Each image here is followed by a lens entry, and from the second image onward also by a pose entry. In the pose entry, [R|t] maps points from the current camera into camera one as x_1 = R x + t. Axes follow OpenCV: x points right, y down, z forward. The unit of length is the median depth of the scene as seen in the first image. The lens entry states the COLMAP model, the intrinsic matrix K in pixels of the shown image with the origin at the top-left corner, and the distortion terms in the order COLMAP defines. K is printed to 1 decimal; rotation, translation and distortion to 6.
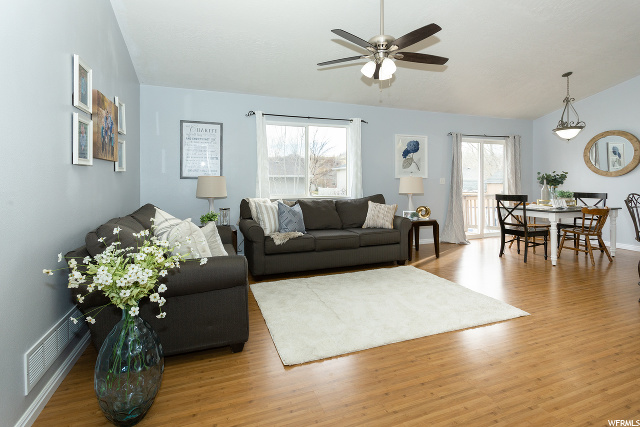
lens RADIAL K [[313.9, 0, 313.4], [0, 313.9, 179.8], [0, 0, 1]] dist [0.000102, -0.000012]
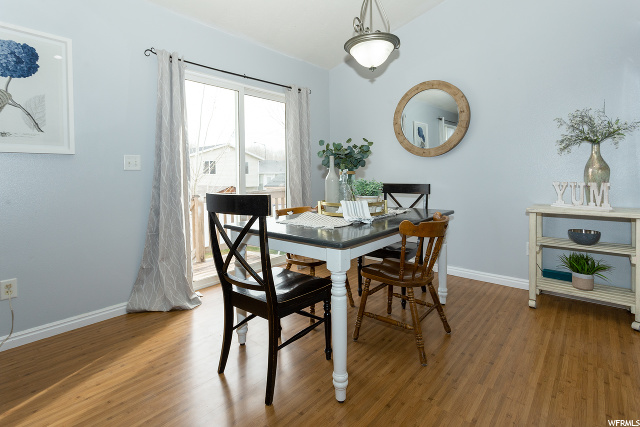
lens RADIAL K [[313.9, 0, 313.4], [0, 313.9, 179.8], [0, 0, 1]] dist [0.000102, -0.000012]
pose [[0.884285, -0.016251, 0.466664, 0.535989], [0.009988, 0.999824, 0.015892, 0.027170], [-0.466840, -0.009392, 0.884292, 0.654314]]
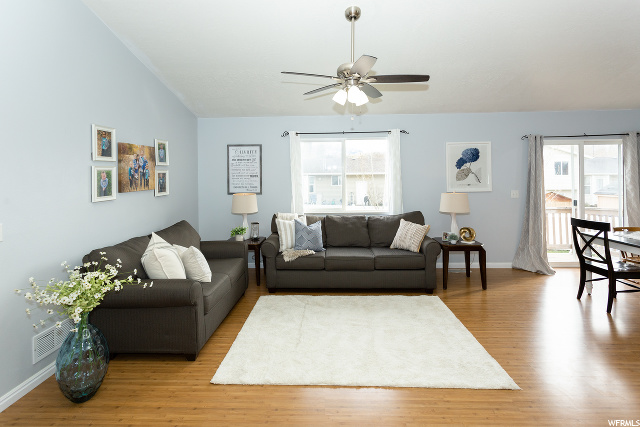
lens RADIAL K [[312.6, 0, 311.8], [0, 312.6, 172.7], [0, 0, 1]] dist [0.000147, 0.000114]
pose [[0.922411, -0.011328, -0.386043, 0.294601], [0.011381, 0.999933, -0.002149, -0.072425], [0.386041, -0.002411, 0.922478, 0.036585]]
